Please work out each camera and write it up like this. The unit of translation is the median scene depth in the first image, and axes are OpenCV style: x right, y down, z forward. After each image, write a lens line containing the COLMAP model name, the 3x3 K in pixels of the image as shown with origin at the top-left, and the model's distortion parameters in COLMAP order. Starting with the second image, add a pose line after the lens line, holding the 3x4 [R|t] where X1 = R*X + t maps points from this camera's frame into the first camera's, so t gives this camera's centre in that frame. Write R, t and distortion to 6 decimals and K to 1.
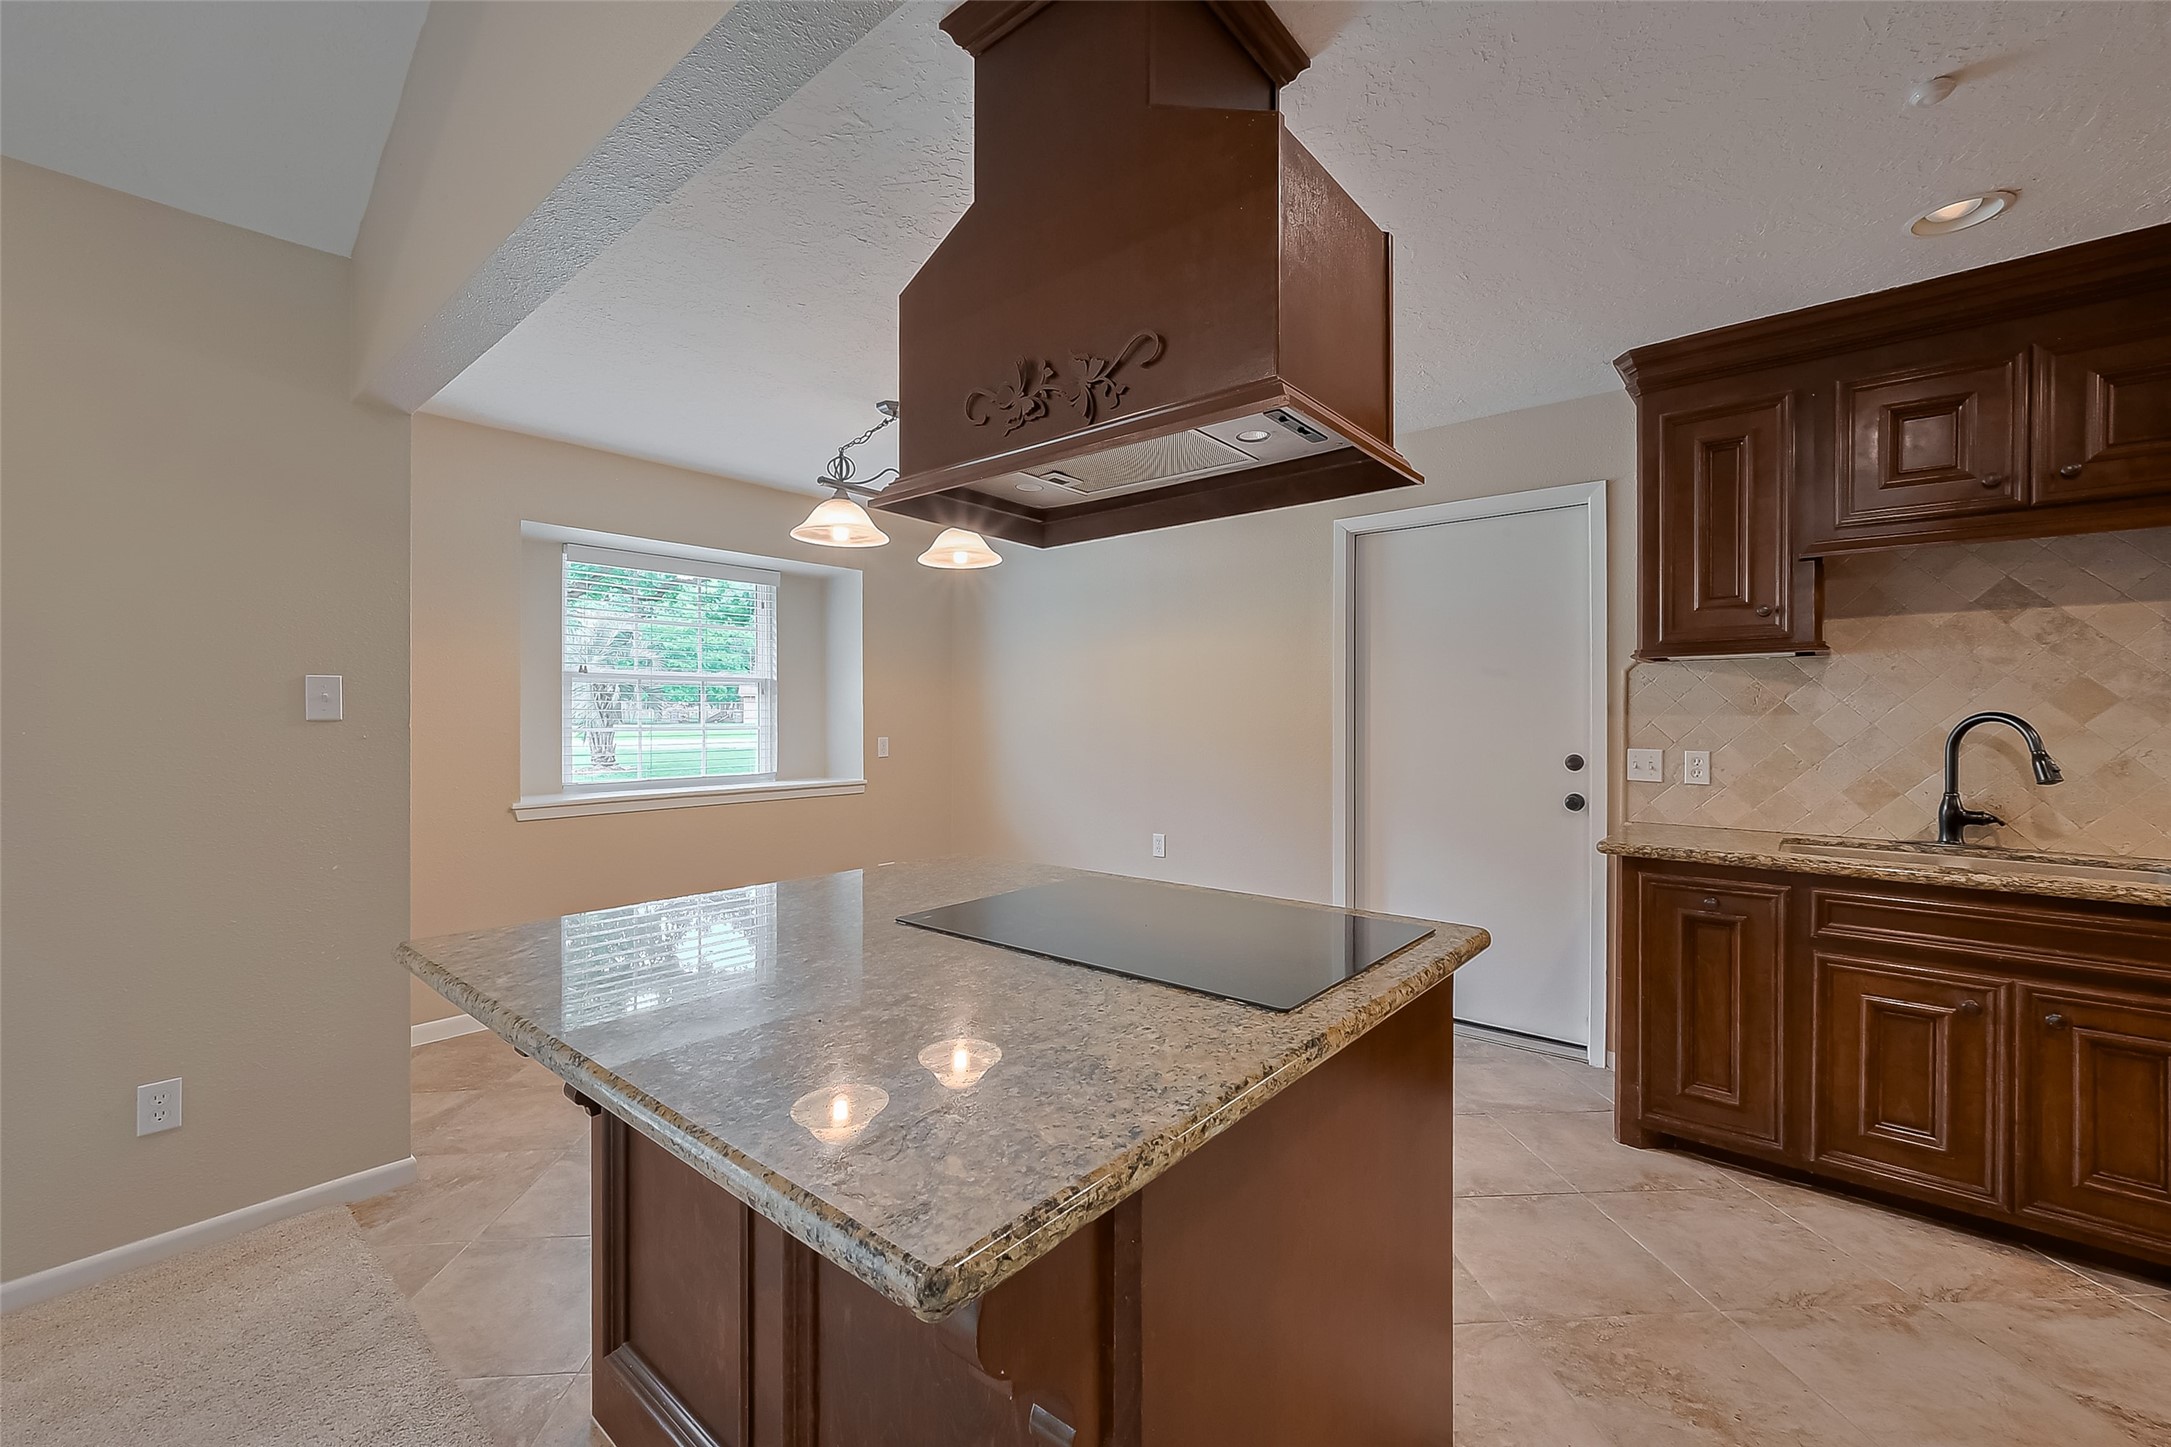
lens RADIAL K [[866.7, 0, 1083.1], [0, 866.7, 716.2], [0, 0, 1]] dist [0.001631, -0.000611]
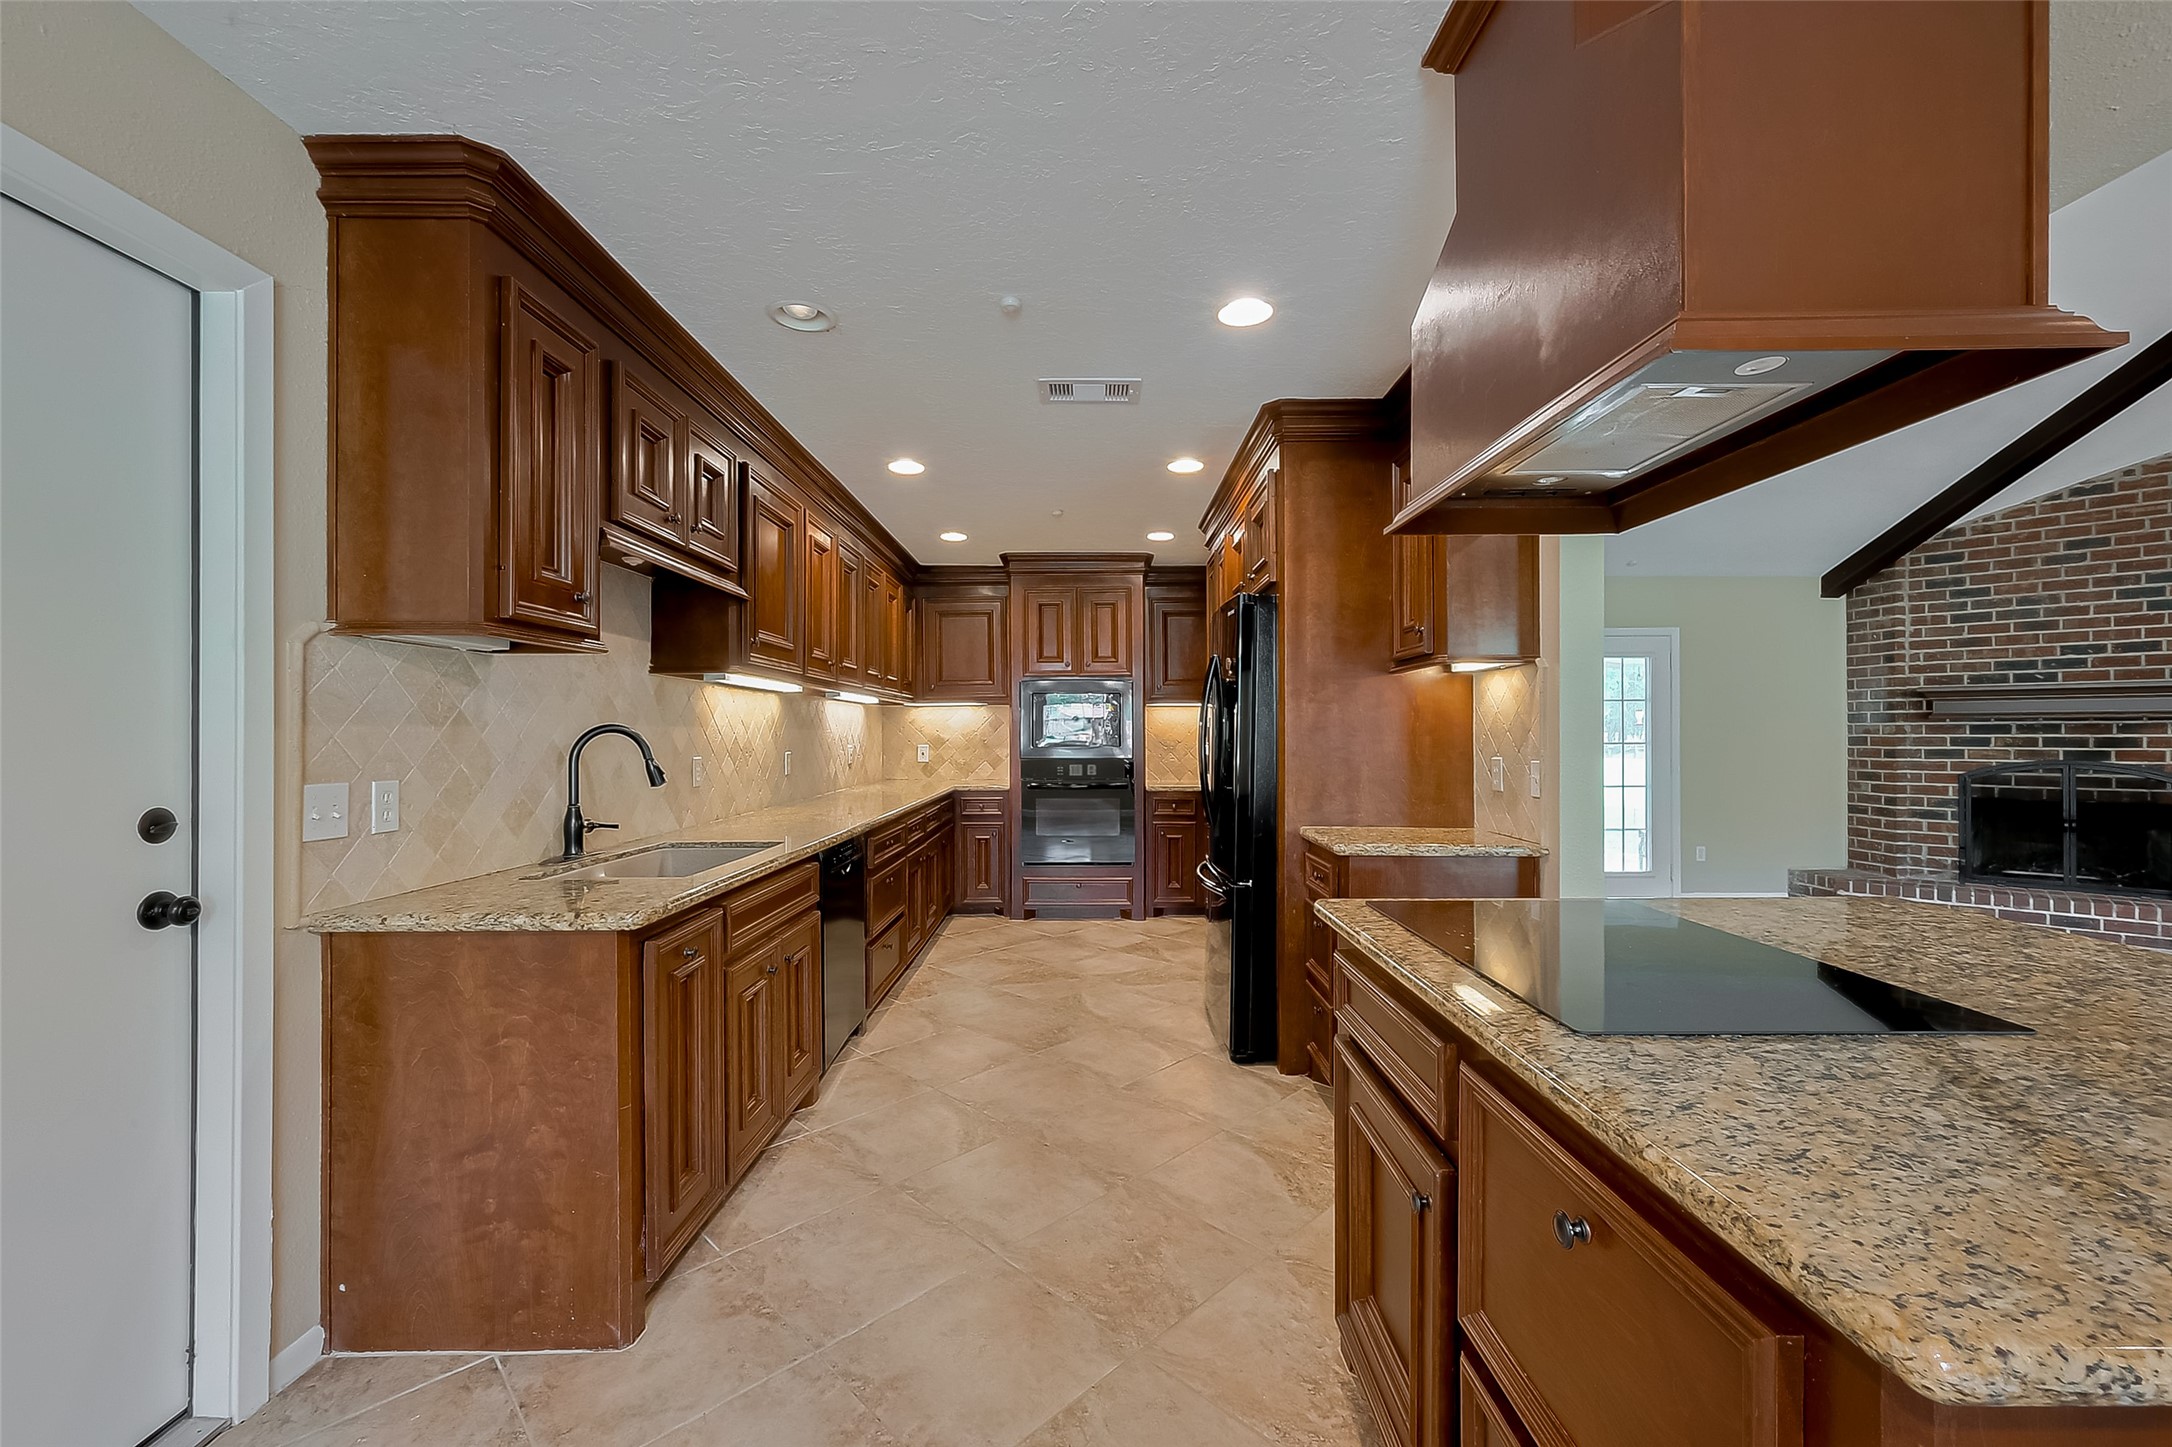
lens RADIAL K [[867.1, 0, 1092.1], [0, 867.1, 733.2], [0, 0, 1]] dist [0.001631, -0.000611]
pose [[-0.653720, -0.001629, 0.756735, -0.143140], [0.000004, 0.999998, 0.002156, 0.003759], [-0.756737, 0.001413, -0.653718, 1.169181]]
